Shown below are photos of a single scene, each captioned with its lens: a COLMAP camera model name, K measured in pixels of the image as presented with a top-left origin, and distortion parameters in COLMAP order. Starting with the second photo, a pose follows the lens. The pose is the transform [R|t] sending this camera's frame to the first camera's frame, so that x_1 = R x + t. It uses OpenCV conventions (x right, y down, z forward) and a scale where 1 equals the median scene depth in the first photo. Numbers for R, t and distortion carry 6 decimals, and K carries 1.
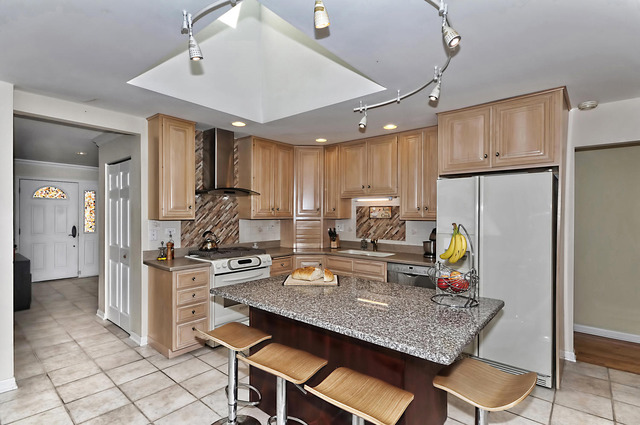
lens RADIAL K [[325.9, 0, 320.0], [0, 325.9, 212.5], [0, 0, 1]] dist [-0.000195, 0.000010]
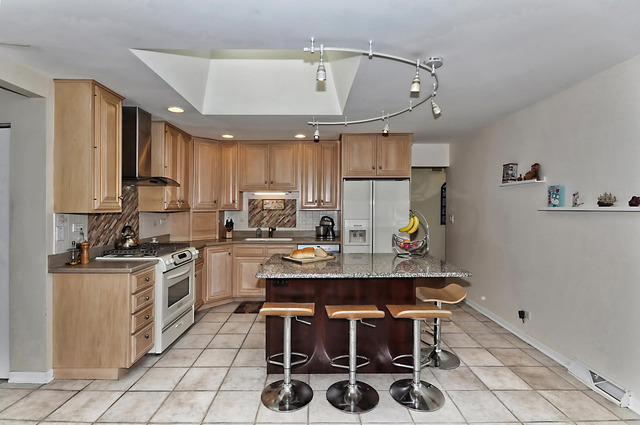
lens RADIAL K [[316.2, 0, 318.8], [0, 316.2, 203.4], [0, 0, 1]] dist [-0.000057, -0.000341]
pose [[0.745900, 0.003839, 0.666047, -0.486536], [0.001379, 0.999972, -0.007307, 0.004632], [-0.666057, 0.006369, 0.745874, 0.041835]]
